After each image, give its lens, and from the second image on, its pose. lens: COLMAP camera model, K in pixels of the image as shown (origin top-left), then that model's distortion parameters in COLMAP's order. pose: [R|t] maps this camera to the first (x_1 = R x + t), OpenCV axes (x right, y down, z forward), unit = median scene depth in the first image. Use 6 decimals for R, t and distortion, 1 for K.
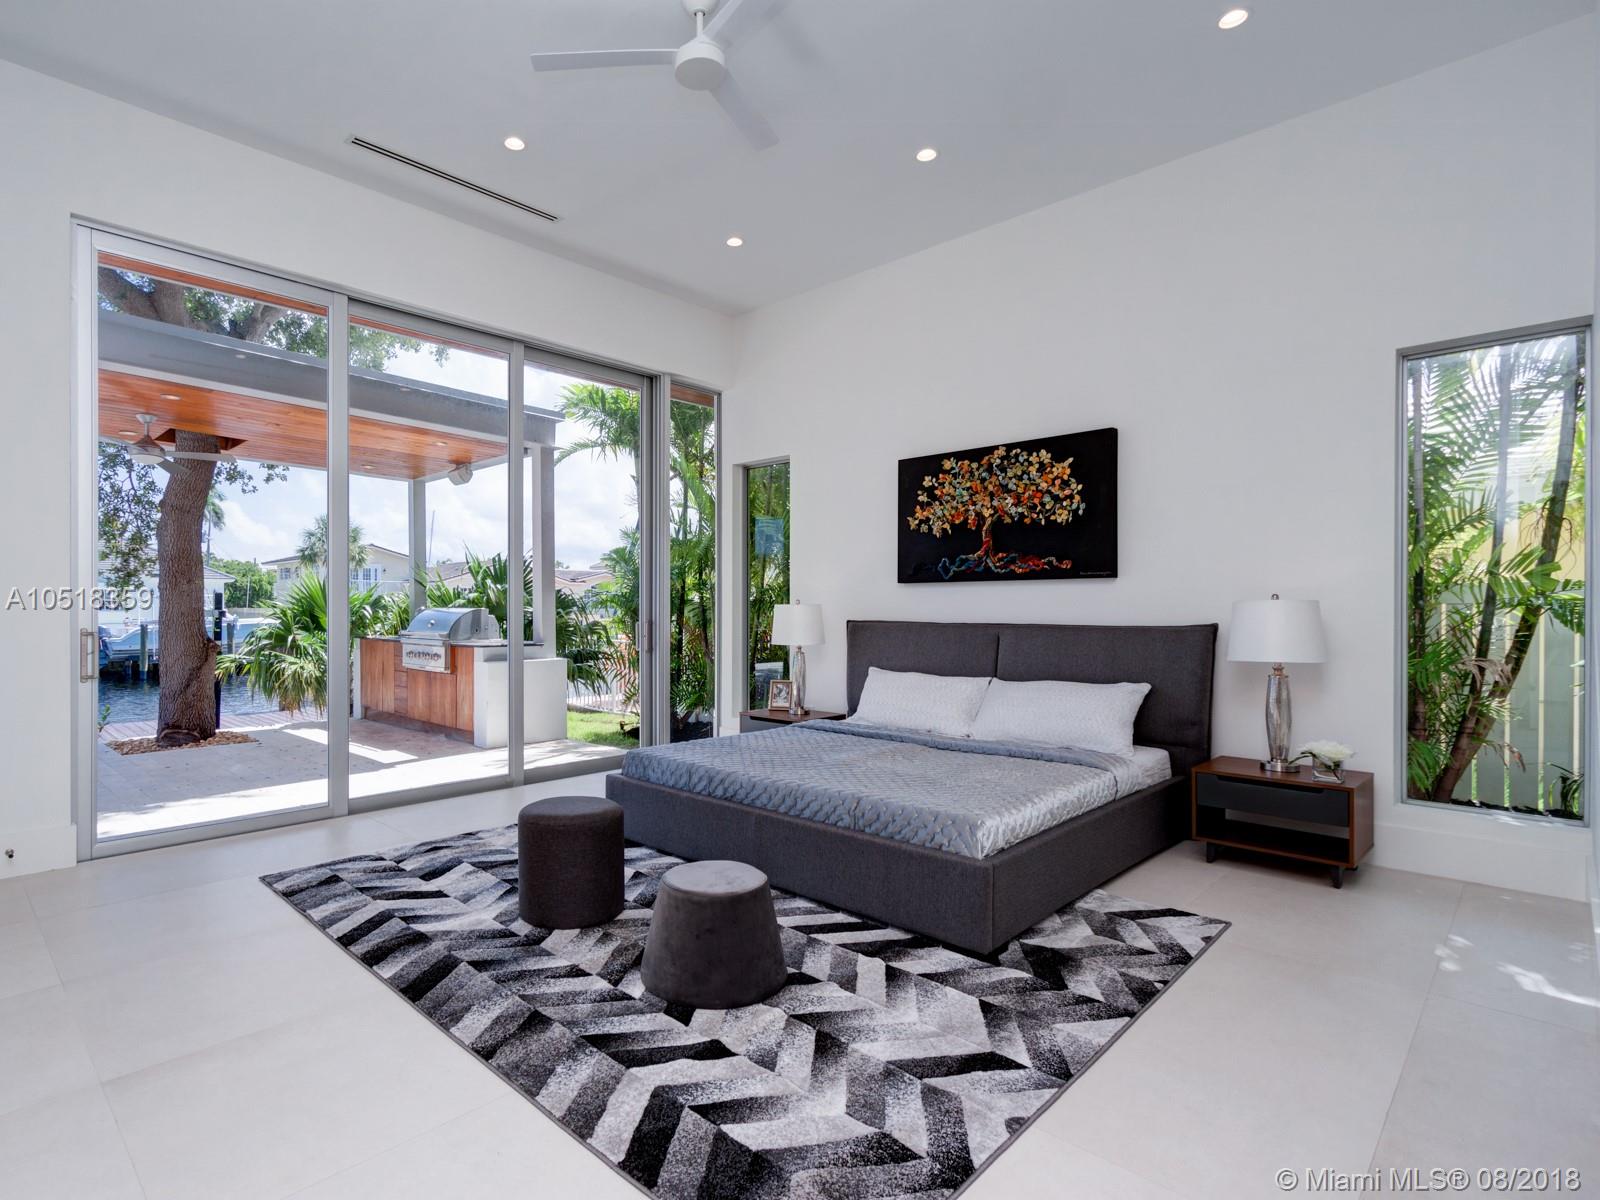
lens RADIAL K [[817.1, 0, 799.6], [0, 817.1, 609.3], [0, 0, 1]] dist [0.002051, -0.001328]
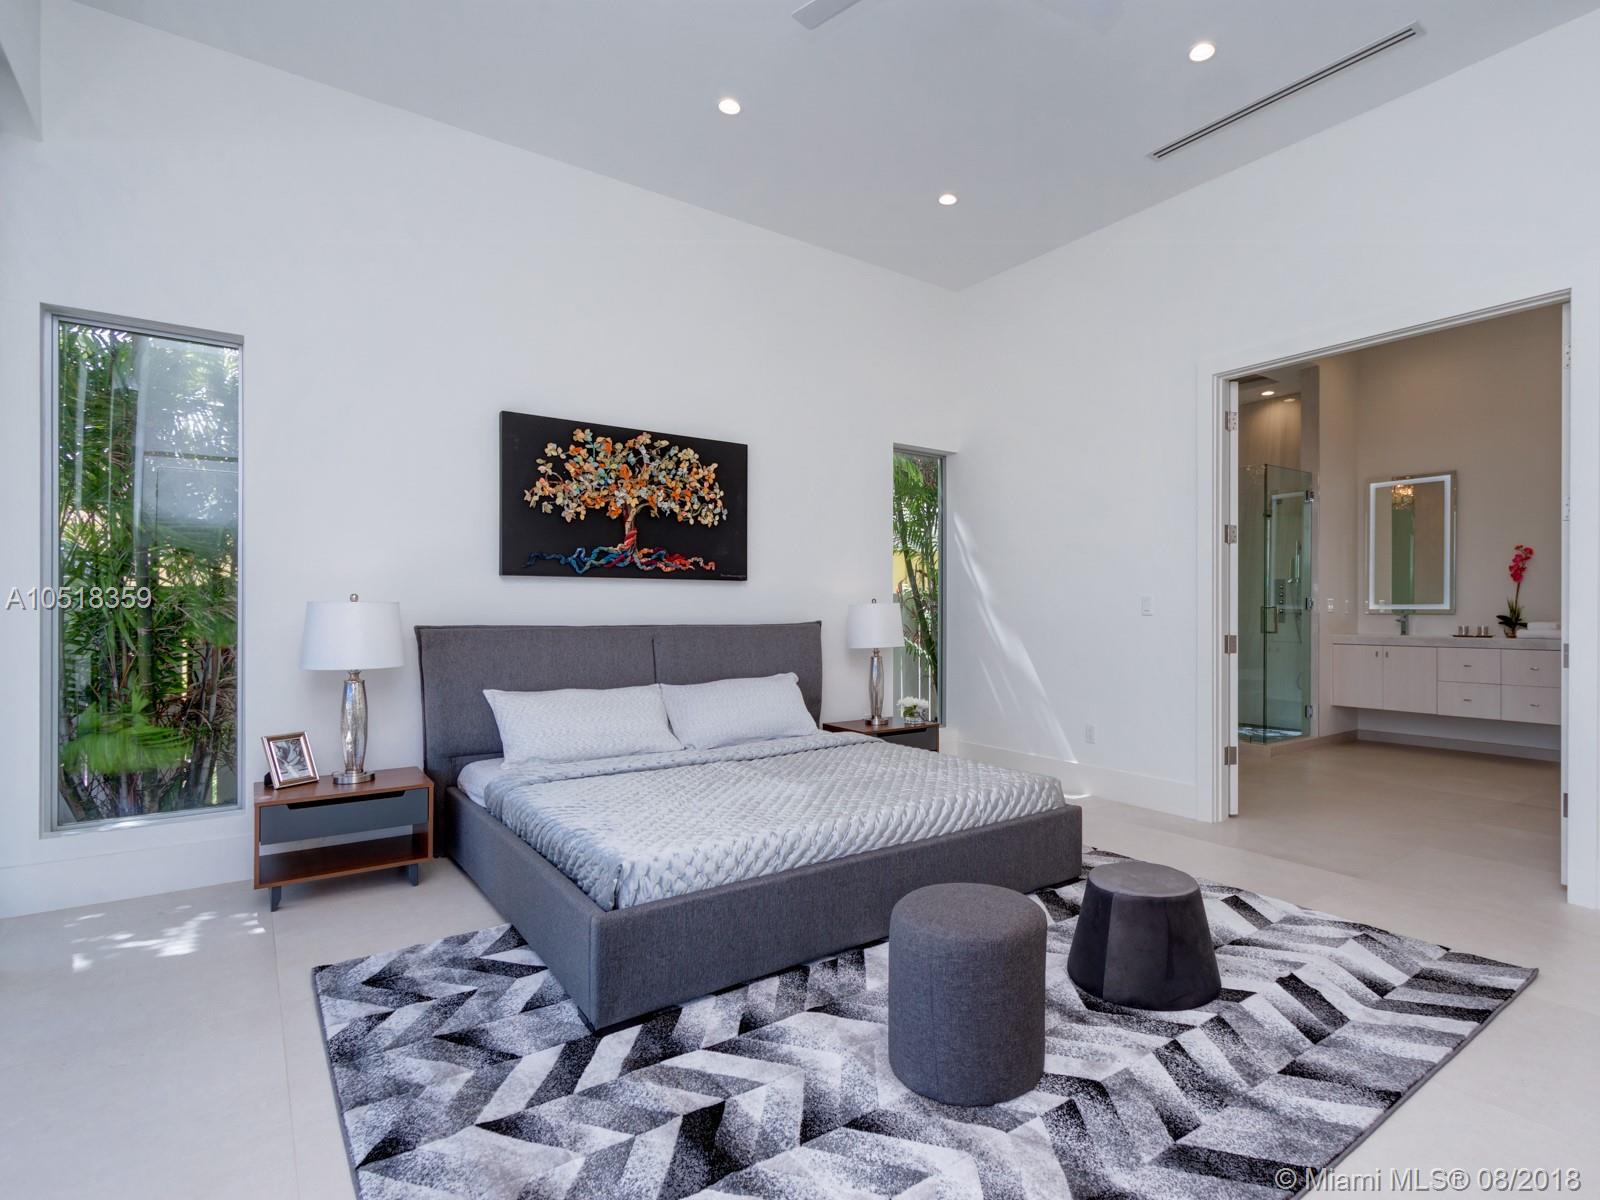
lens RADIAL K [[817.1, 0, 804.0], [0, 817.1, 598.3], [0, 0, 1]] dist [0.002051, -0.001328]
pose [[0.195577, 0.019993, 0.980484, -0.630469], [0.006846, 0.999740, -0.021751, 0.008488], [-0.980664, 0.010967, 0.195390, 0.659420]]
